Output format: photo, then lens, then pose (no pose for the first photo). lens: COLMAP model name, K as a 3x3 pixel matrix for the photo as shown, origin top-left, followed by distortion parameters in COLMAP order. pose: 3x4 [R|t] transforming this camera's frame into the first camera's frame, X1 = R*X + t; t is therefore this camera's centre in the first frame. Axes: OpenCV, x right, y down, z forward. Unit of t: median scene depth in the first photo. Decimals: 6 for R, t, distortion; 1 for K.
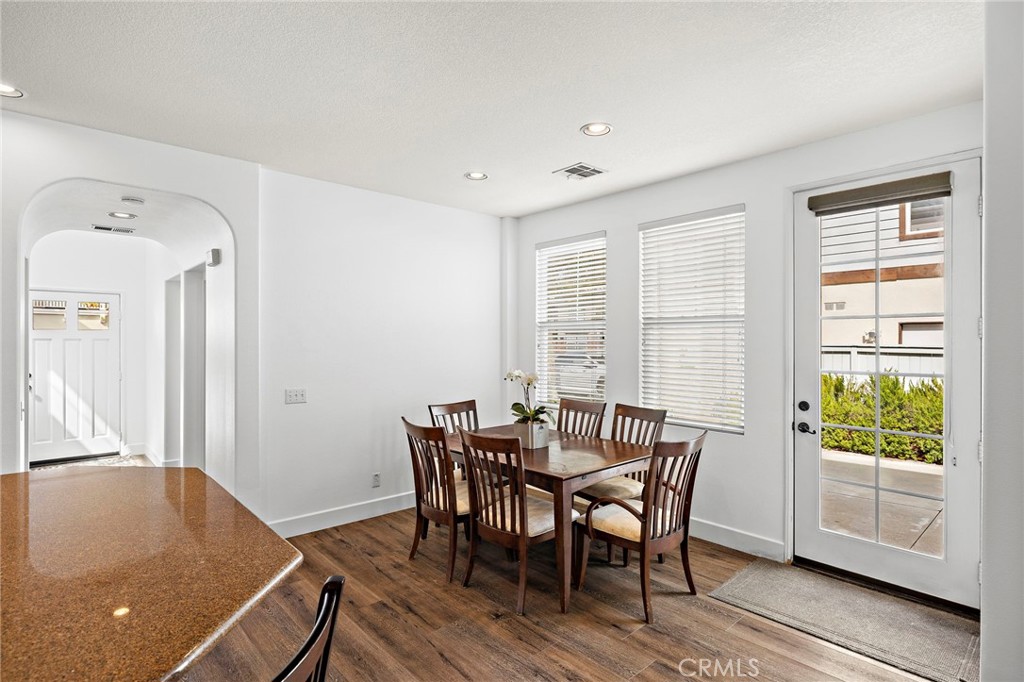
lens RADIAL K [[515.8, 0, 510.4], [0, 515.8, 341.4], [0, 0, 1]] dist [0.000203, 0.000384]
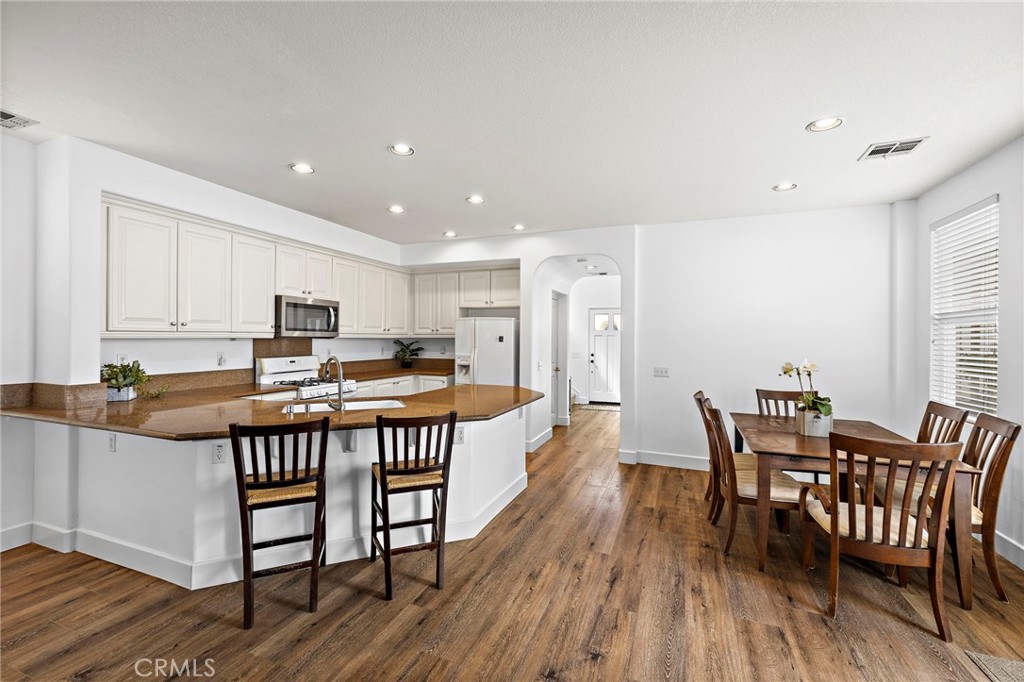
lens RADIAL K [[432.2, 0, 508.4], [0, 432.2, 336.9], [0, 0, 1]] dist [0.004556, 0.000326]
pose [[0.437335, 0.001020, -0.899298, 0.611732], [-0.009200, 0.999952, -0.003340, 0.016008], [0.899252, 0.009734, 0.437323, 0.064808]]
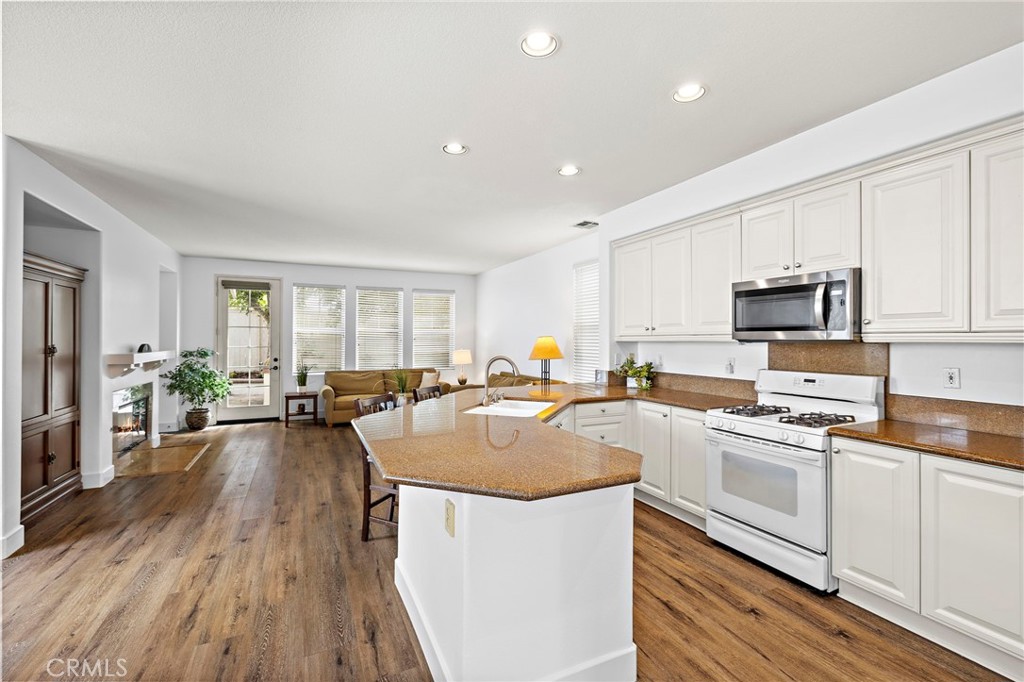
lens RADIAL K [[435.4, 0, 509.9], [0, 435.4, 337.4], [0, 0, 1]] dist [0.002488, 0.000374]
pose [[-0.958059, -0.002389, 0.286560, -0.670166], [-0.002368, 0.999997, 0.000422, 0.013043], [-0.286560, -0.000275, -0.958062, 1.087305]]
